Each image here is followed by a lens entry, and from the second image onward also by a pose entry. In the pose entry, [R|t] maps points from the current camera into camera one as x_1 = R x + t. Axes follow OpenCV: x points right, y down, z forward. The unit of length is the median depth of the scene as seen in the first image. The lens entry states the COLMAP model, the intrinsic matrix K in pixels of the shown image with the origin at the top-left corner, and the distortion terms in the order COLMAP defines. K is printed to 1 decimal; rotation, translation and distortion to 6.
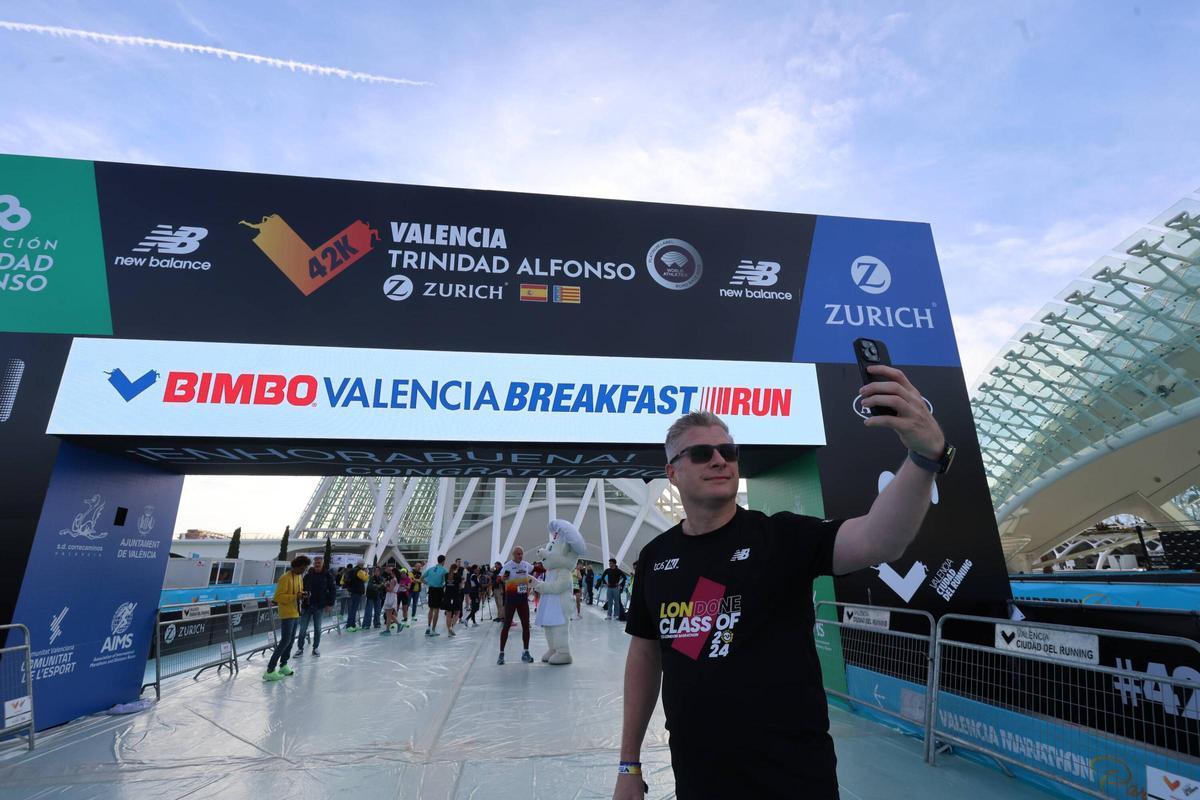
lens RADIAL K [[562.8, 0, 581.8], [0, 562.8, 406.9], [0, 0, 1]] dist [-0.006111, 0.003053]
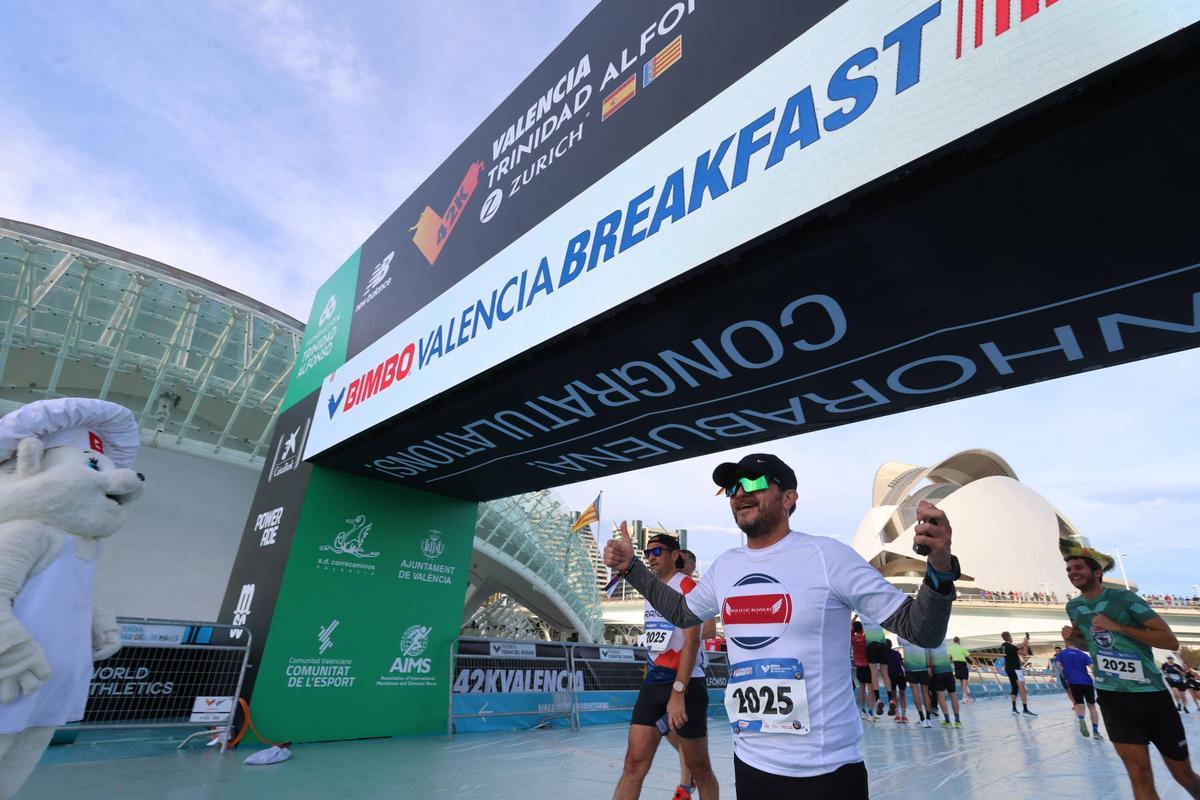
lens RADIAL K [[562.8, 0, 603.9], [0, 562.8, 396.5], [0, 0, 1]] dist [-0.006111, 0.003053]
pose [[0.598491, -0.271117, -0.753859, 0.273654], [0.173933, 0.962524, -0.208075, 0.224290], [0.782020, -0.006589, 0.623218, 0.640514]]
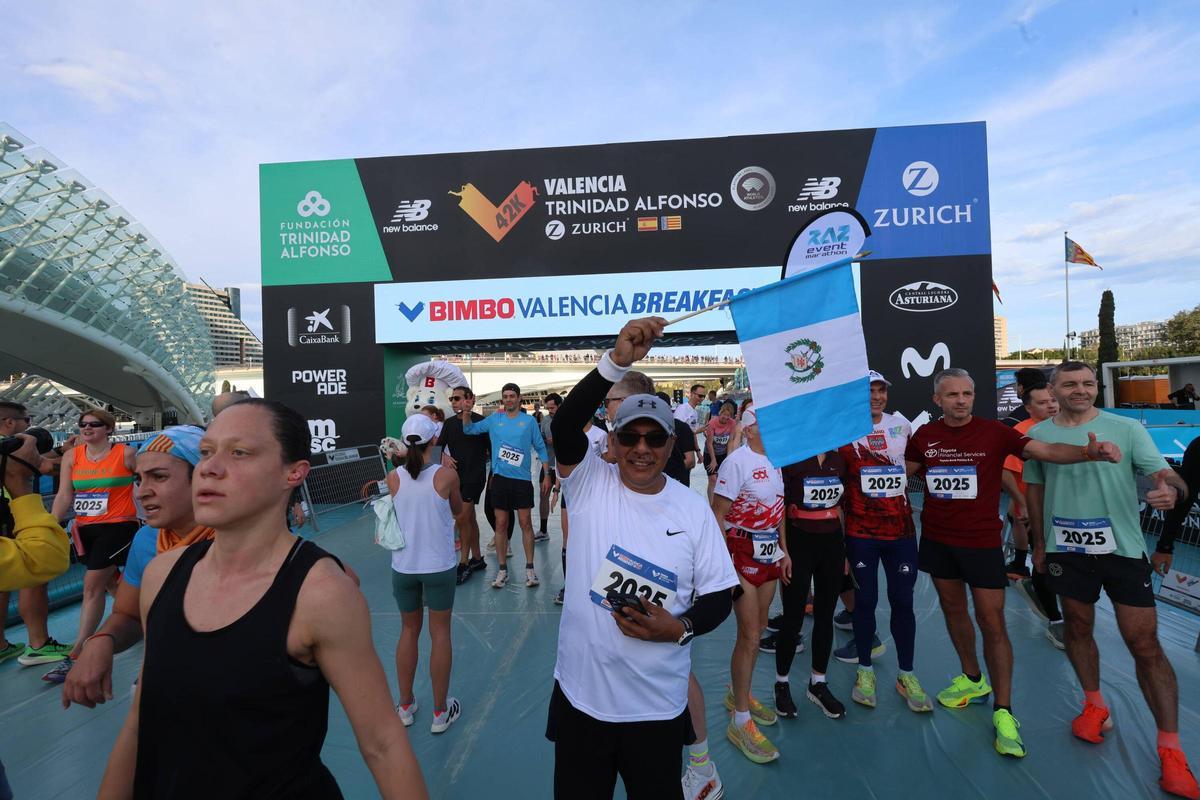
lens RADIAL K [[562.8, 0, 604.2], [0, 562.8, 391.8], [0, 0, 1]] dist [-0.006111, 0.003053]
pose [[0.979458, -0.013301, -0.201209, 0.089955], [0.071030, 0.956627, 0.282524, -0.213664], [0.188724, -0.291013, 0.937920, -0.477373]]
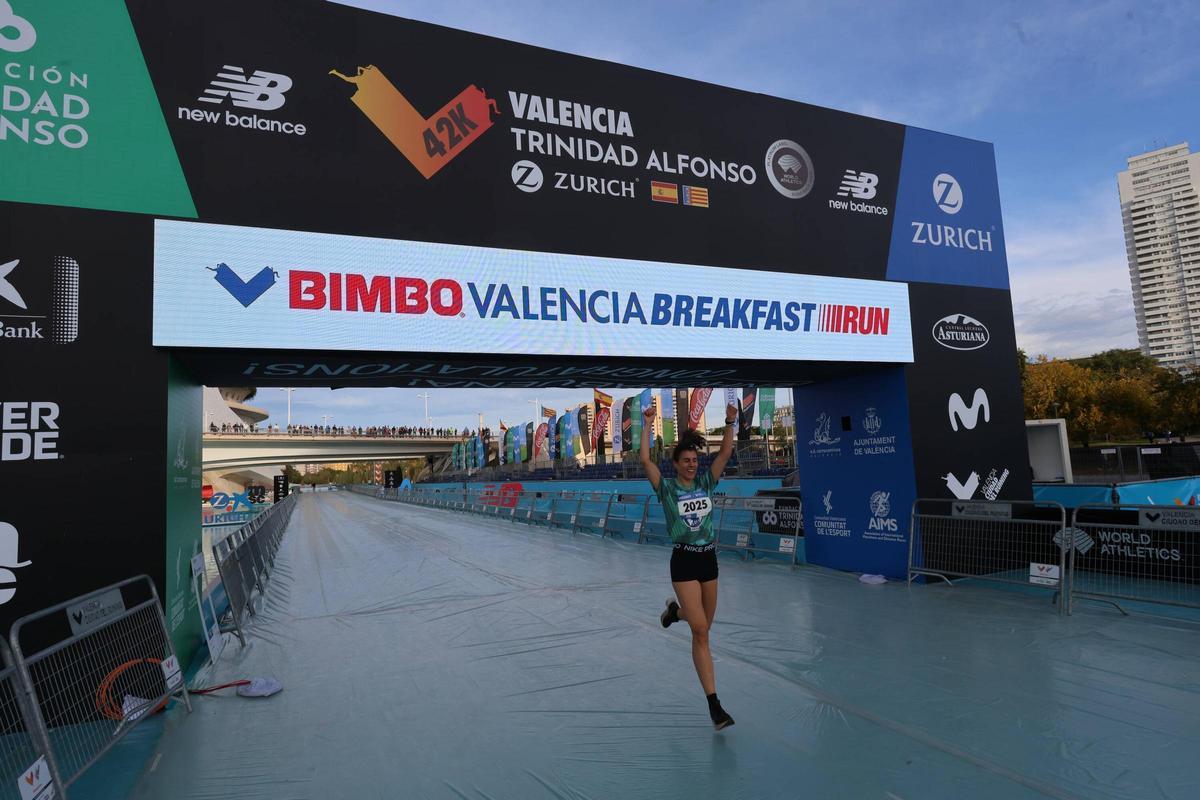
lens RADIAL K [[675.8, 0, 600.9], [0, 675.8, 400.4], [0, 0, 1]] dist [-0.007403, 0.004855]
pose [[0.962017, -0.004239, 0.272958, -0.501875], [-0.047662, 0.981914, 0.183230, -0.068952], [-0.268798, -0.189280, 0.944416, -0.077739]]
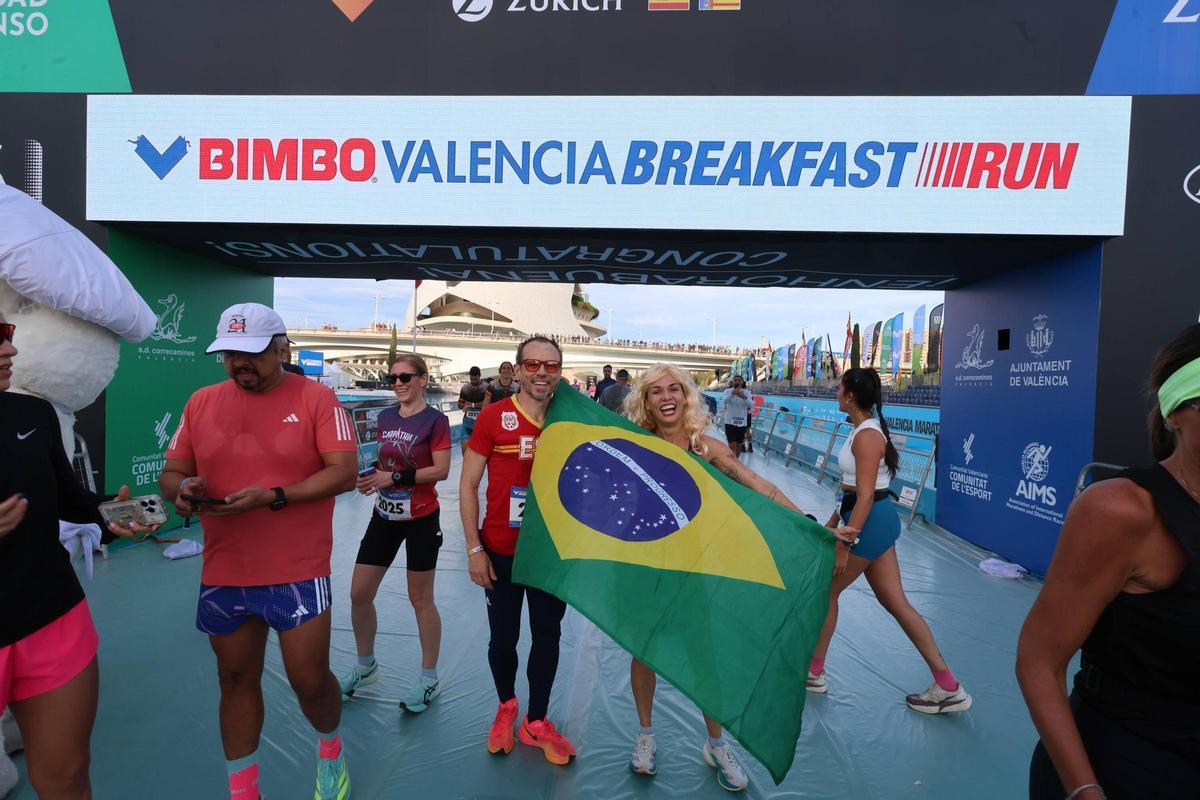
lens RADIAL K [[562.8, 0, 601.2], [0, 562.8, 394.9], [0, 0, 1]] dist [-0.006111, 0.003053]
pose [[0.980193, 0.051281, -0.191288, -0.012962], [0.011293, 0.949849, 0.312506, 0.034916], [0.197720, -0.308476, 0.930456, 0.237592]]
